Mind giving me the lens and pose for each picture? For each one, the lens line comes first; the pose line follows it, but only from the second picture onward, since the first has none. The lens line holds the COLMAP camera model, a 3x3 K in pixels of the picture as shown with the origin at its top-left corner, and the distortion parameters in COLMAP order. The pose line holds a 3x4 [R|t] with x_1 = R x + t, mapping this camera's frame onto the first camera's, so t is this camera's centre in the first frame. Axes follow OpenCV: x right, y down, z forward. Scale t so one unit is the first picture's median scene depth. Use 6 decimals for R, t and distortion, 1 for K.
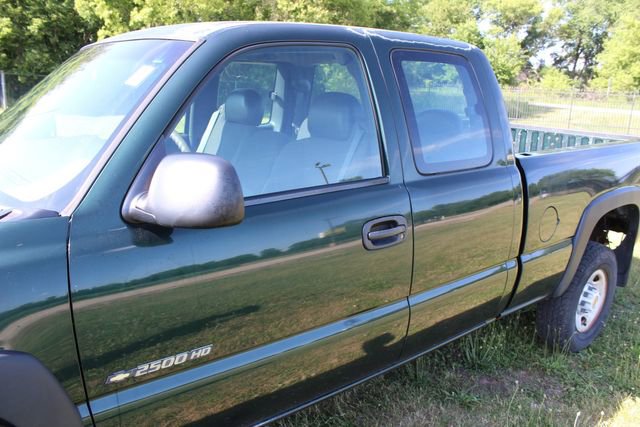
lens RADIAL K [[548.8, 0, 320.0], [0, 548.8, 213.5], [0, 0, 1]] dist [-0.117966, 0.157015]
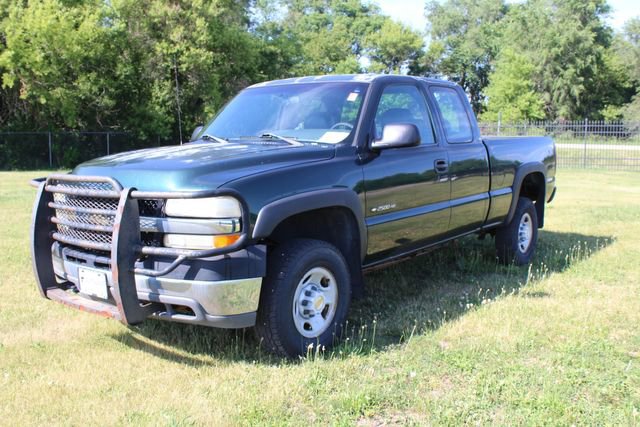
lens RADIAL K [[694.9, 0, 320.0], [0, 694.9, 213.5], [0, 0, 1]] dist [0.004216, 0.009583]
pose [[0.970632, -0.070971, 0.229862, -0.062192], [0.098351, 0.989062, -0.109926, 0.029540], [-0.219546, 0.129305, 0.966995, -0.097521]]
